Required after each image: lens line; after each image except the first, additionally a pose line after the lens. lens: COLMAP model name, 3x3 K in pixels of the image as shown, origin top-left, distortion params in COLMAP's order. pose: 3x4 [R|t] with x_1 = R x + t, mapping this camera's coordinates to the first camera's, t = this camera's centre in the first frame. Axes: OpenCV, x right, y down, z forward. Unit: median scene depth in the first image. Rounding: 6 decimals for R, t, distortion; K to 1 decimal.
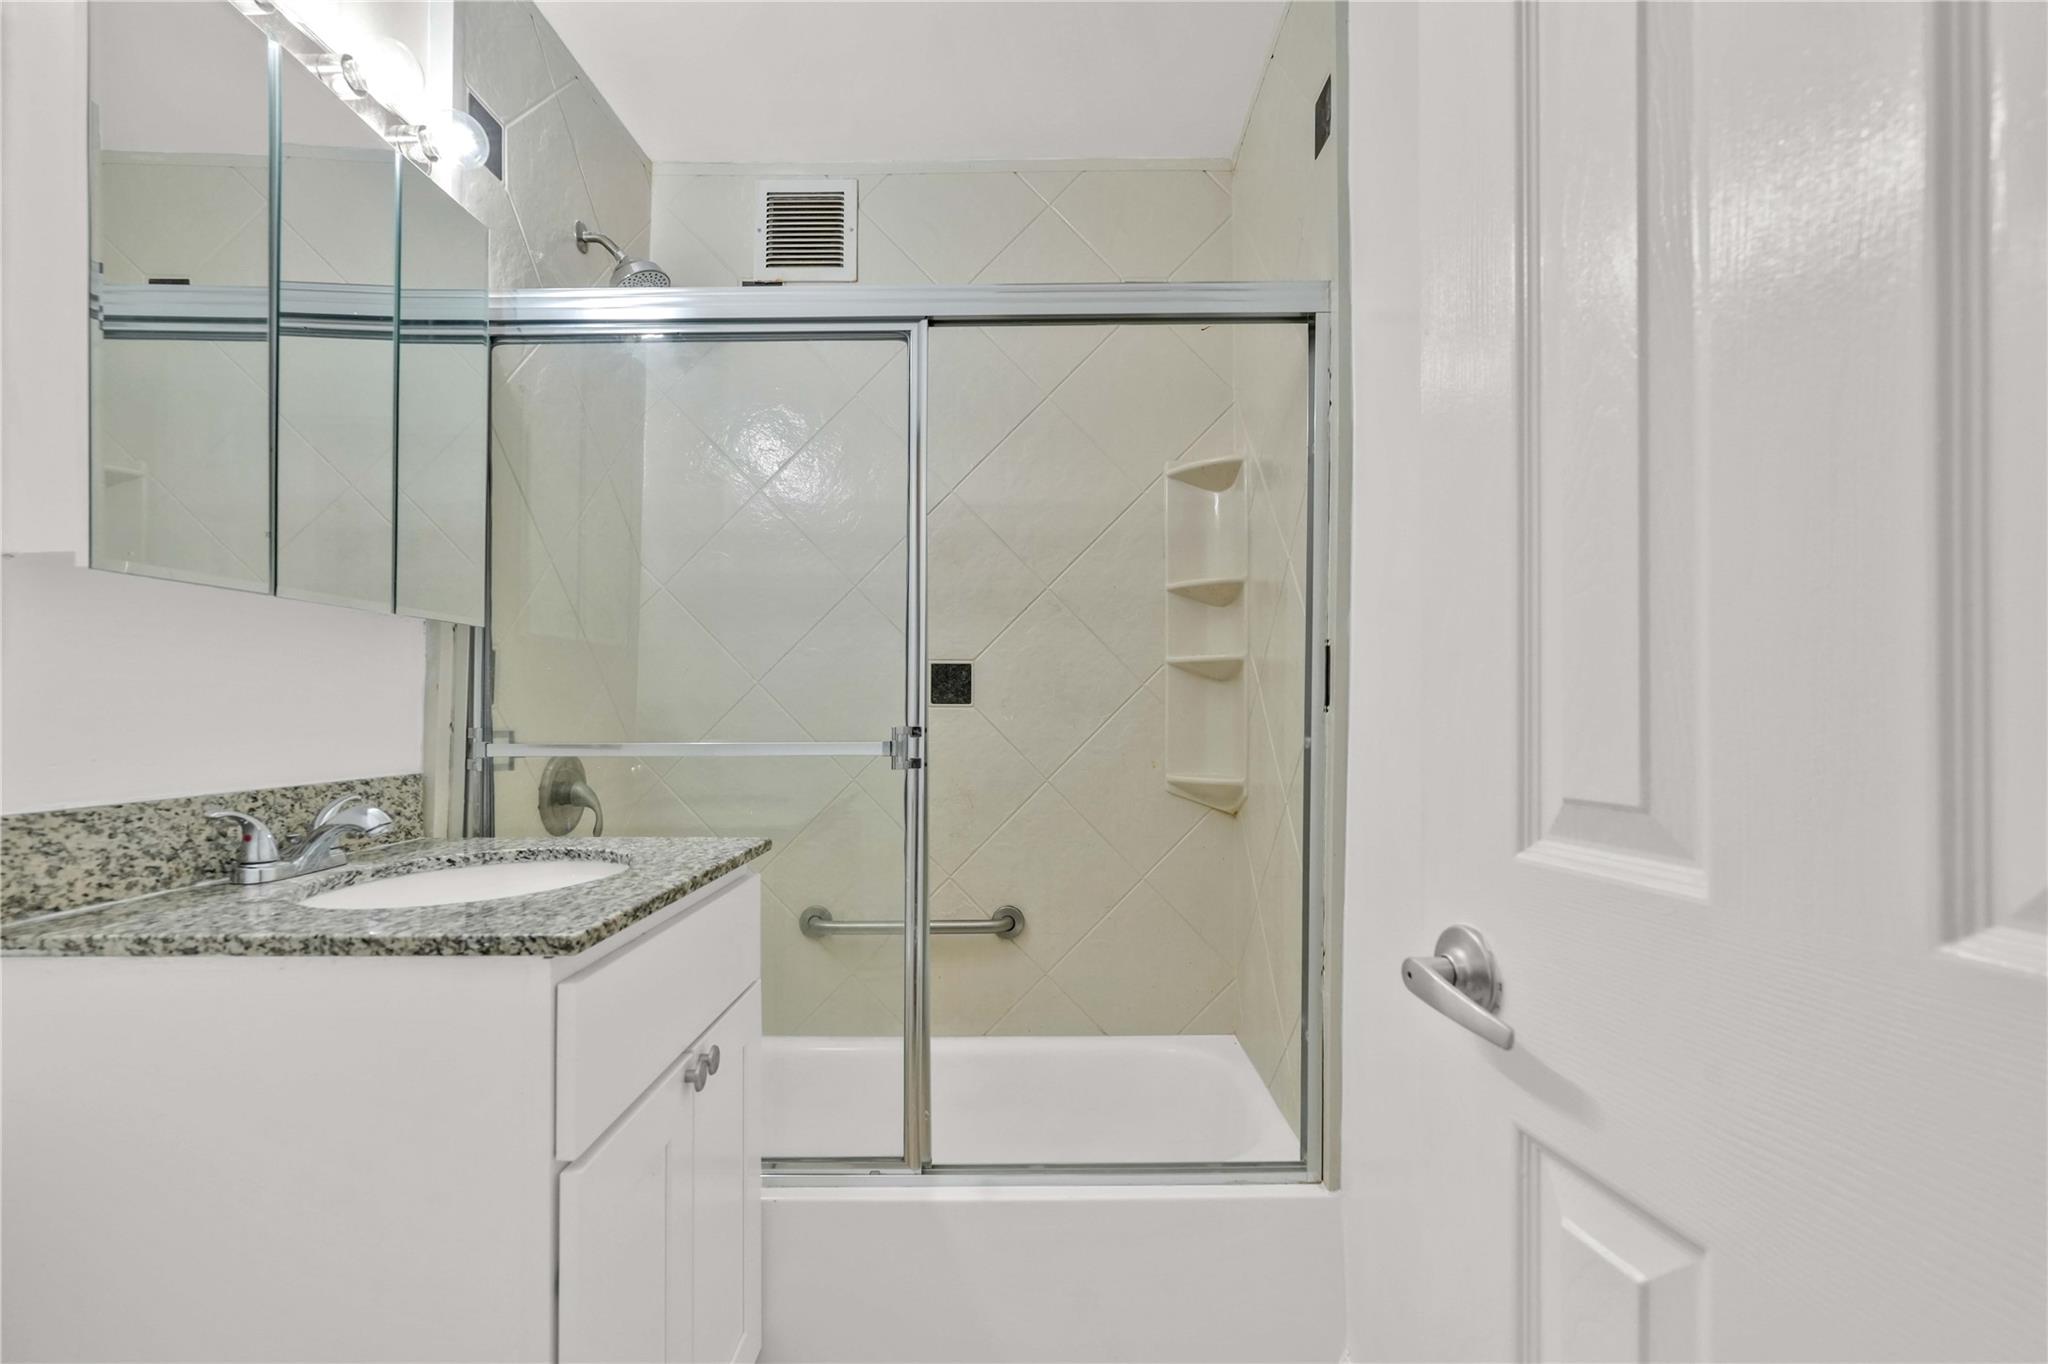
lens RADIAL K [[955.0, 0, 1022.2], [0, 955.0, 720.3], [0, 0, 1]] dist [-0.010584, 0.010529]
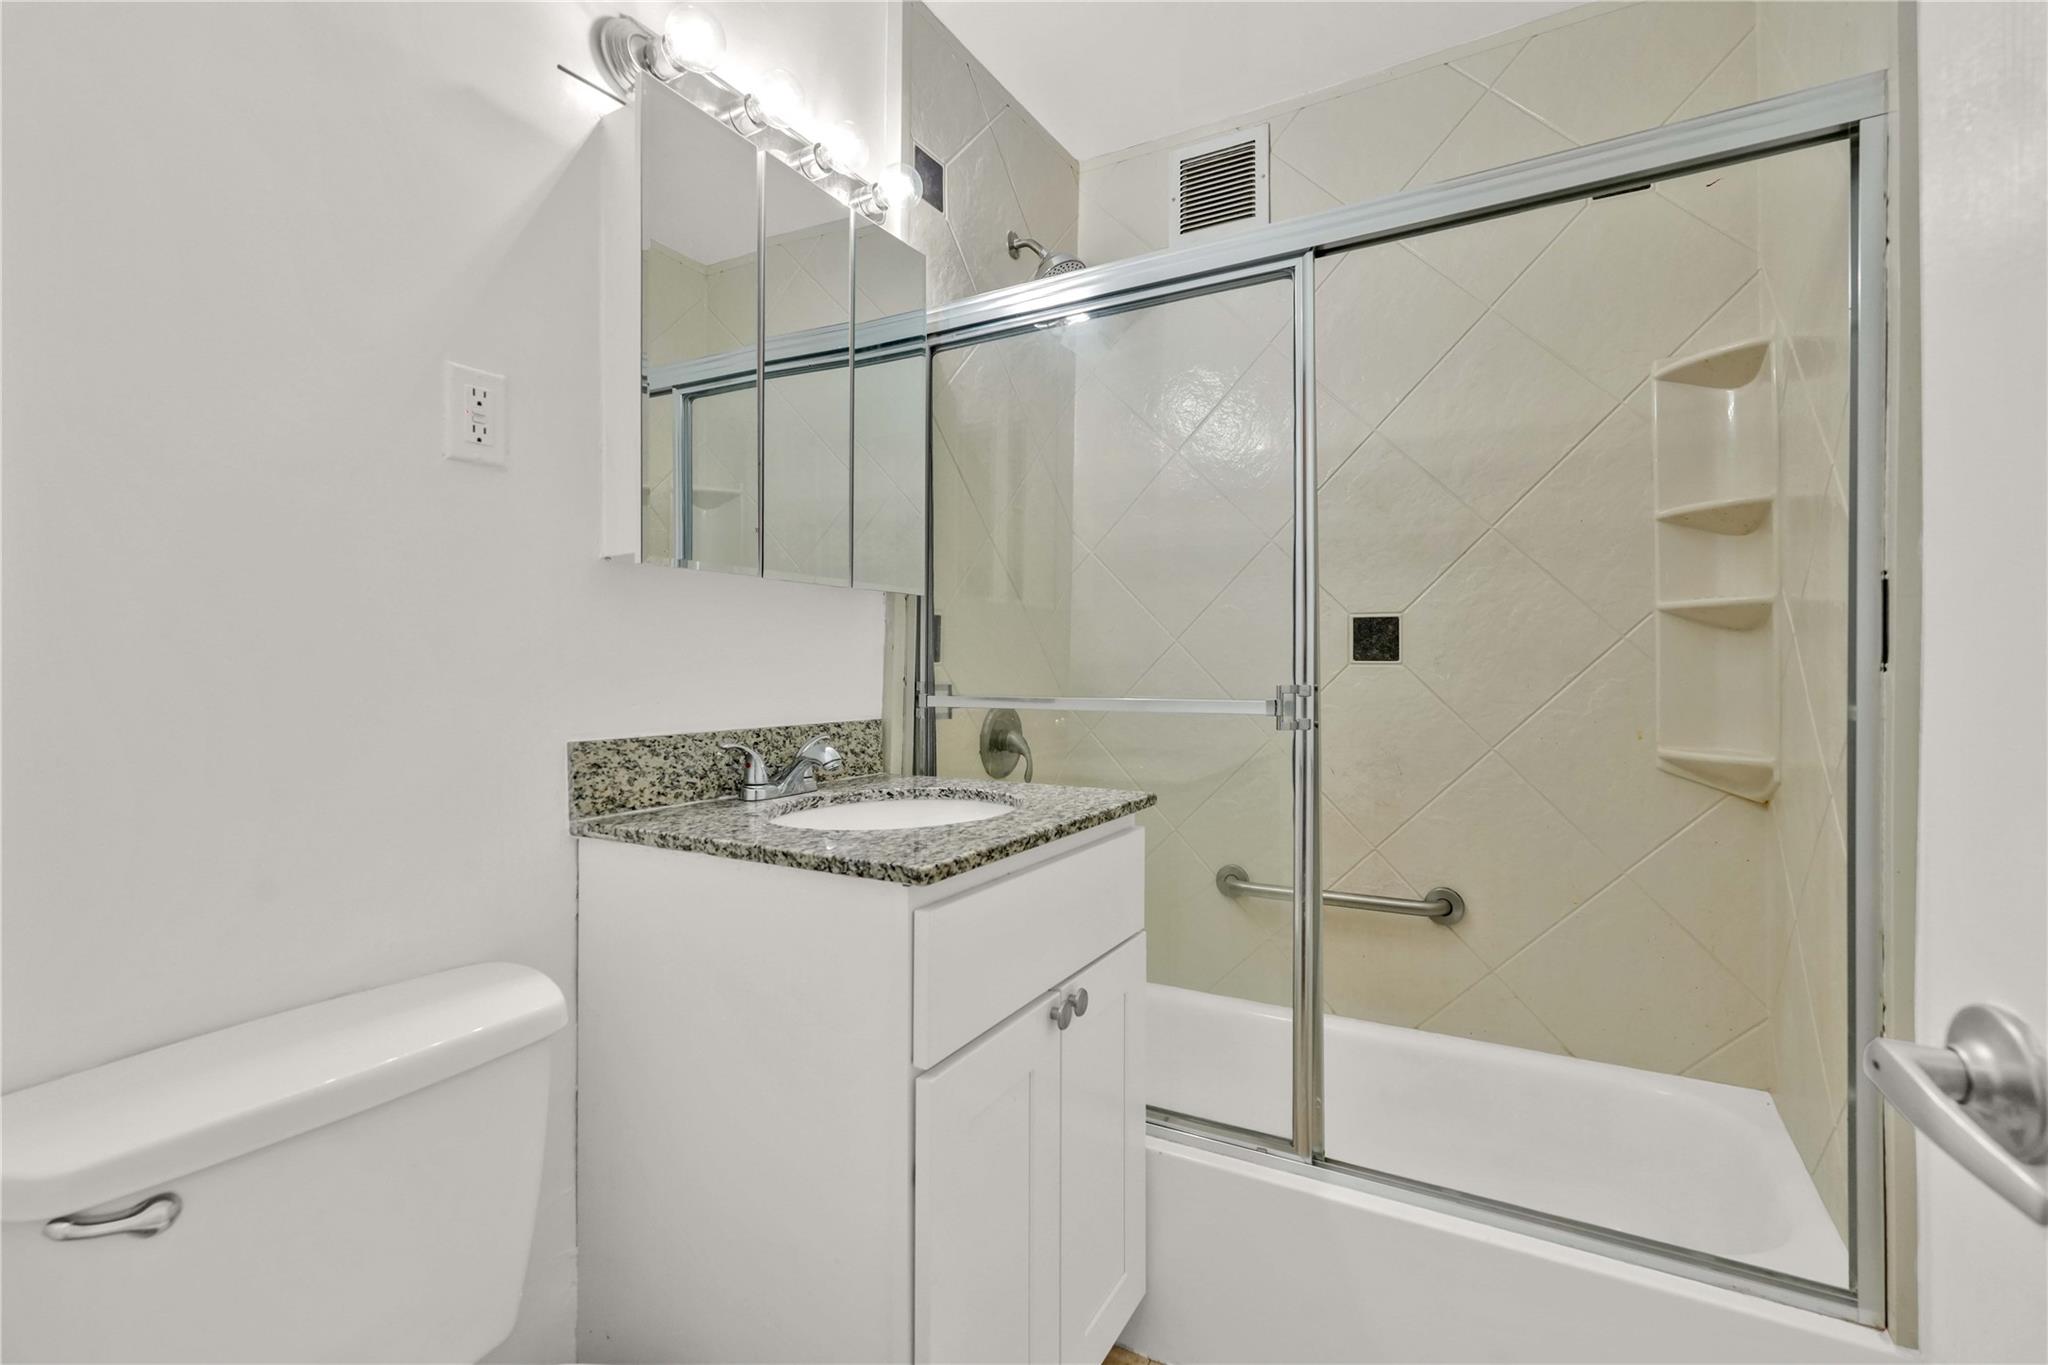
lens RADIAL K [[937.3, 0, 1028.4], [0, 937.3, 668.7], [0, 0, 1]] dist [-0.016939, 0.013549]
pose [[0.863567, 0.003057, -0.504224, 0.124872], [-0.007303, 0.999953, -0.006445, -0.001686], [0.504181, 0.009248, 0.863549, 0.072028]]
